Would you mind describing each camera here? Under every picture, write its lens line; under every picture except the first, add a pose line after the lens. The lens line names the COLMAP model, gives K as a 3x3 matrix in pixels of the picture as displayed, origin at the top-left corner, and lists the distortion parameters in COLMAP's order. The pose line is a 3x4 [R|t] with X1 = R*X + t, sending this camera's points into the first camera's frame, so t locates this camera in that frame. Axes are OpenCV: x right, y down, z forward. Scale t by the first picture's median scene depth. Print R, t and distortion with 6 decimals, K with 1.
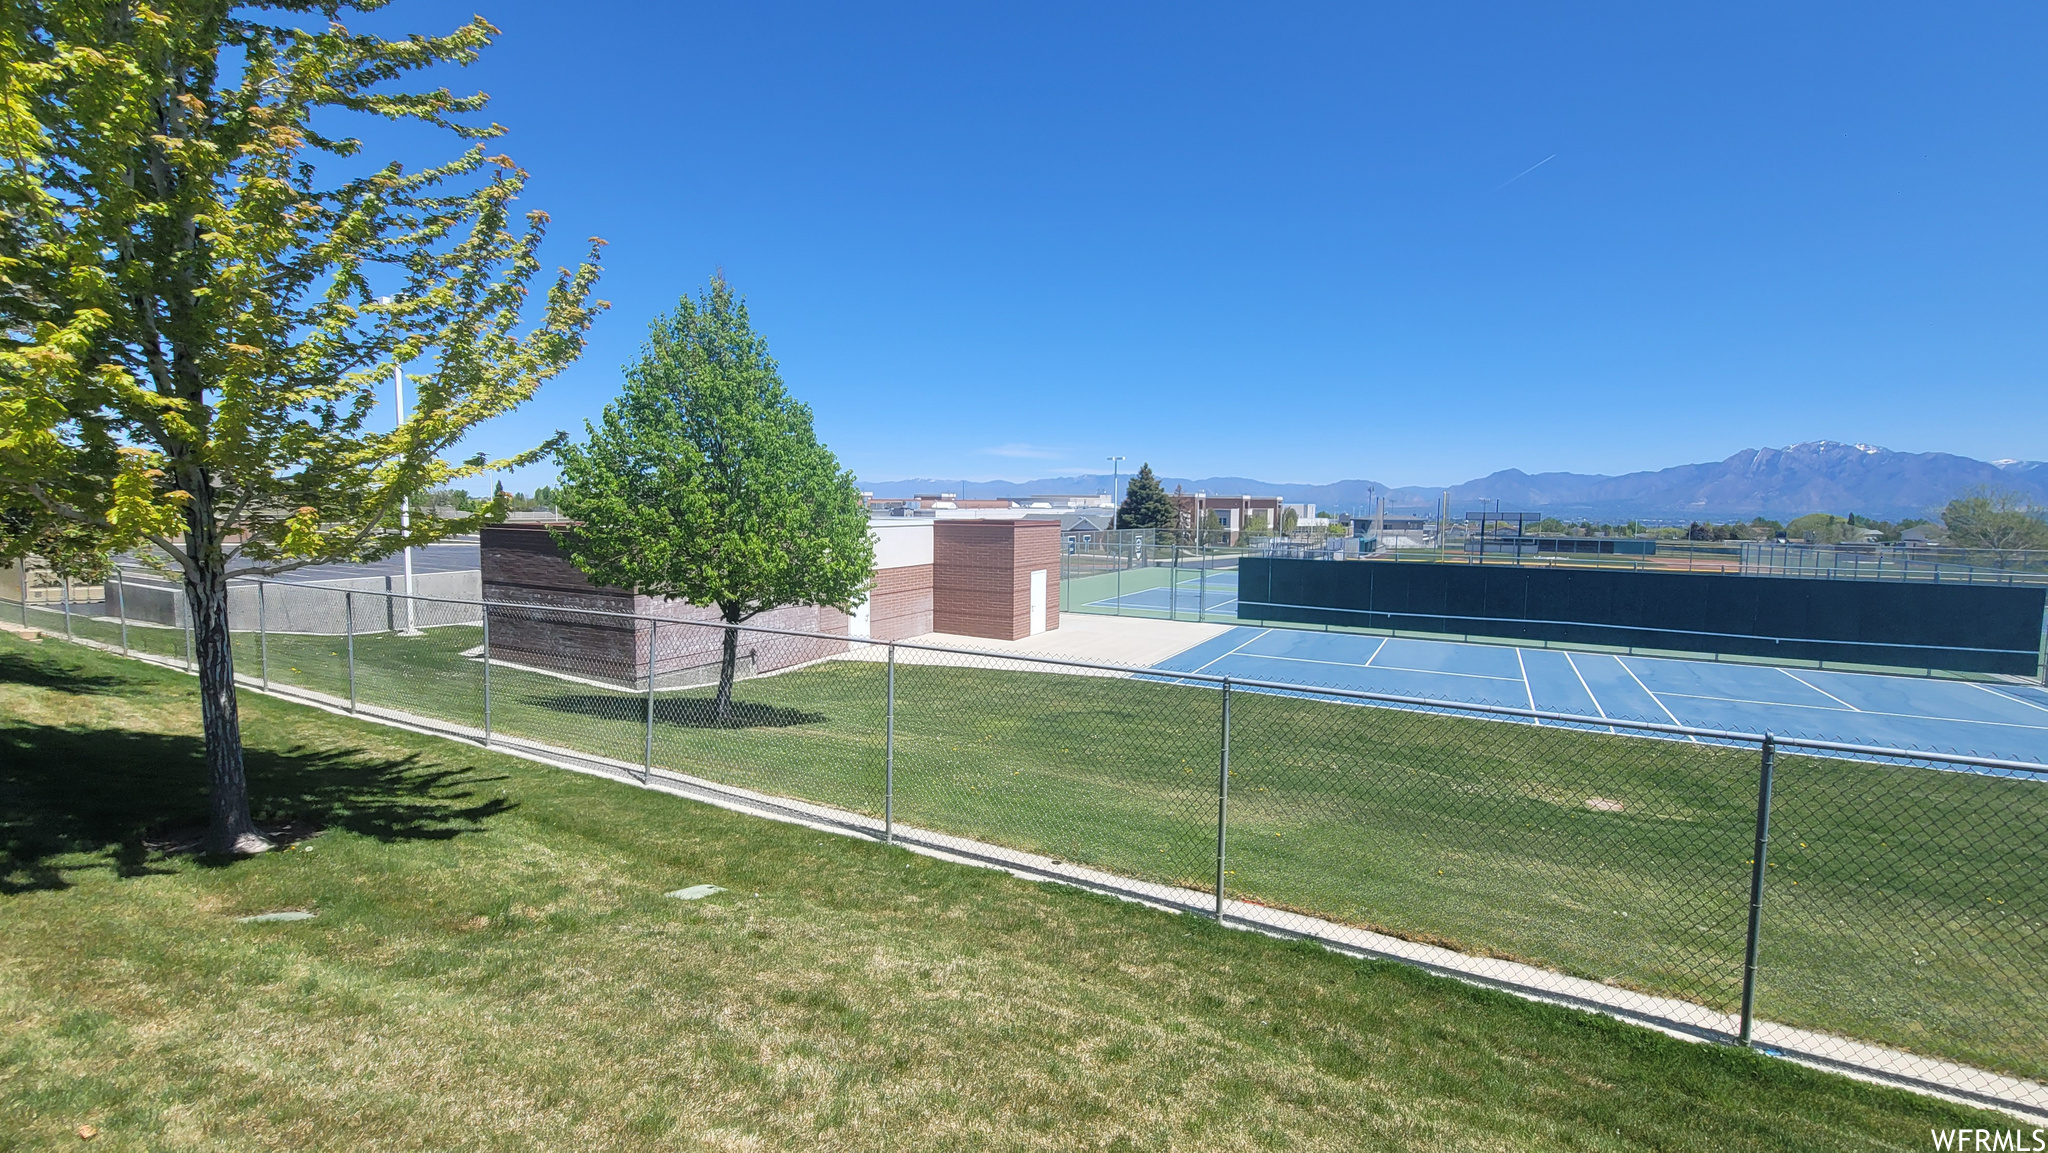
lens RADIAL K [[844.8, 0, 1028.4], [0, 844.8, 579.8], [0, 0, 1]] dist [-0.007459, 0.001532]
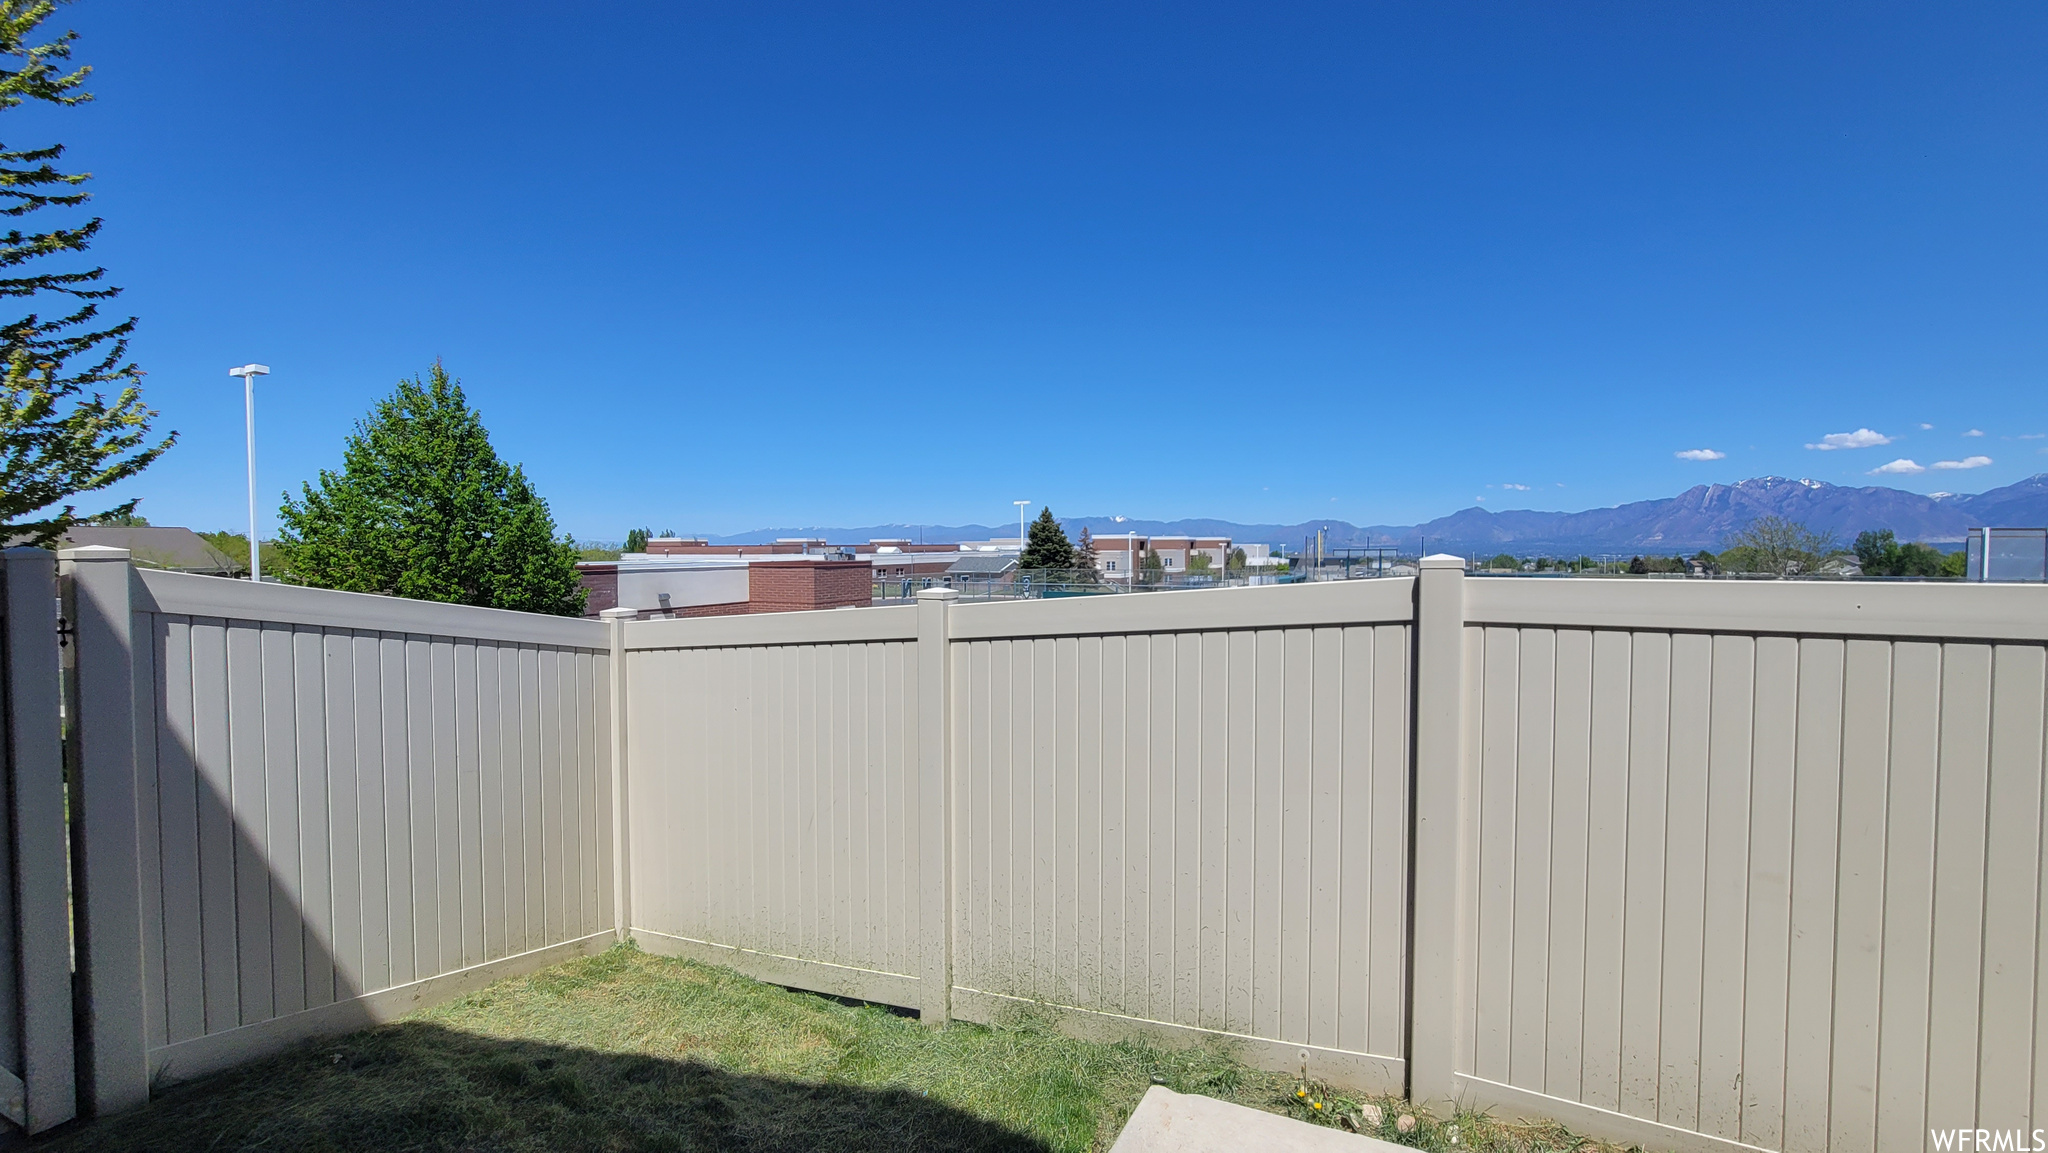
lens RADIAL K [[844.8, 0, 1027.5], [0, 844.8, 574.2], [0, 0, 1]] dist [-0.007459, 0.001532]
pose [[0.999518, -0.014444, 0.027495, 0.336348], [0.016022, 0.998185, -0.058049, 0.024381], [-0.026607, 0.058461, 0.997935, -0.171964]]
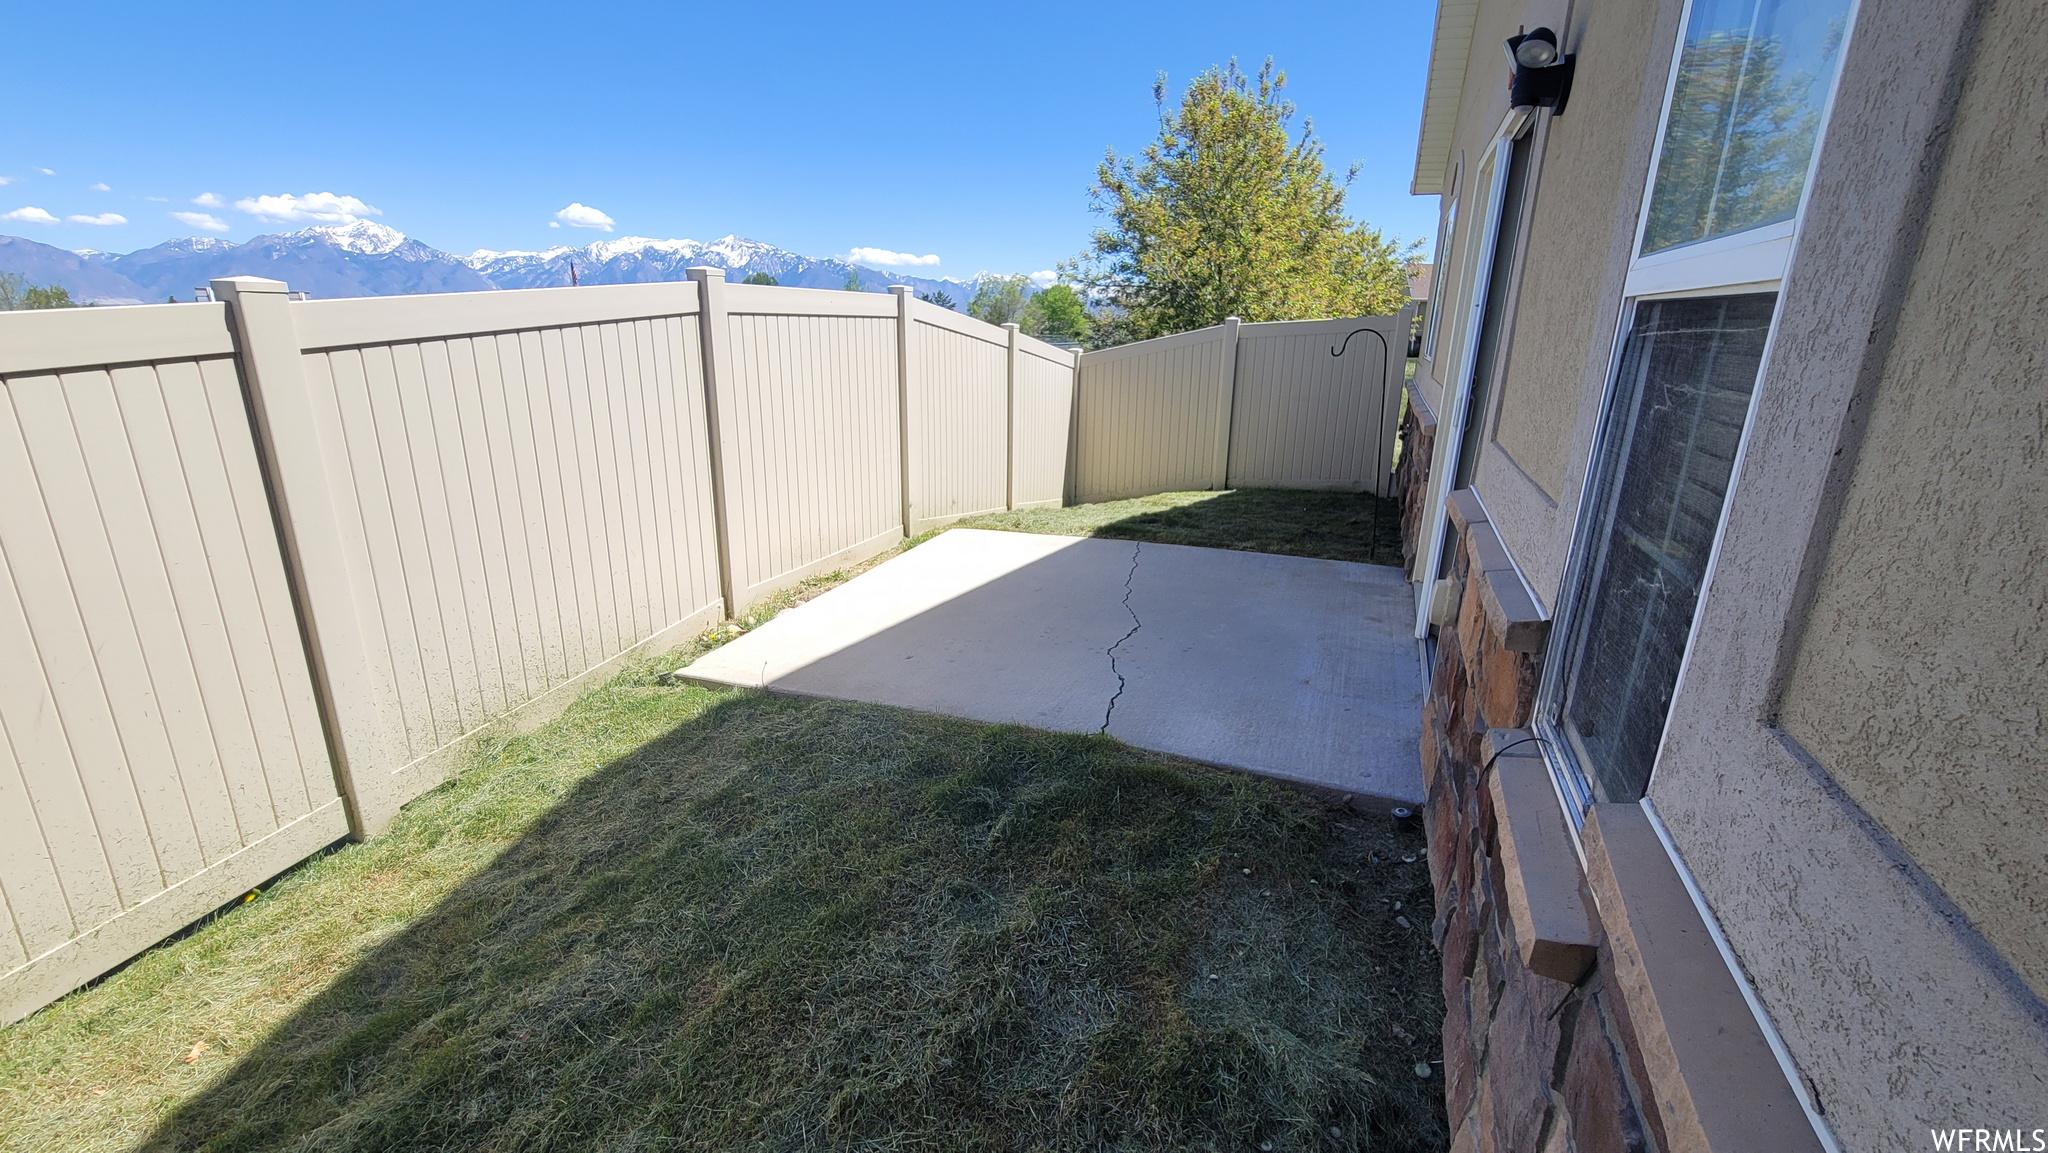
lens RADIAL K [[844.8, 0, 1029.6], [0, 844.8, 576.3], [0, 0, 1]] dist [-0.007459, 0.001532]
pose [[-0.095415, -0.299159, 0.949421, 0.165698], [0.071748, 0.949225, 0.306307, 0.029656], [-0.992849, 0.097345, -0.069107, -0.096054]]
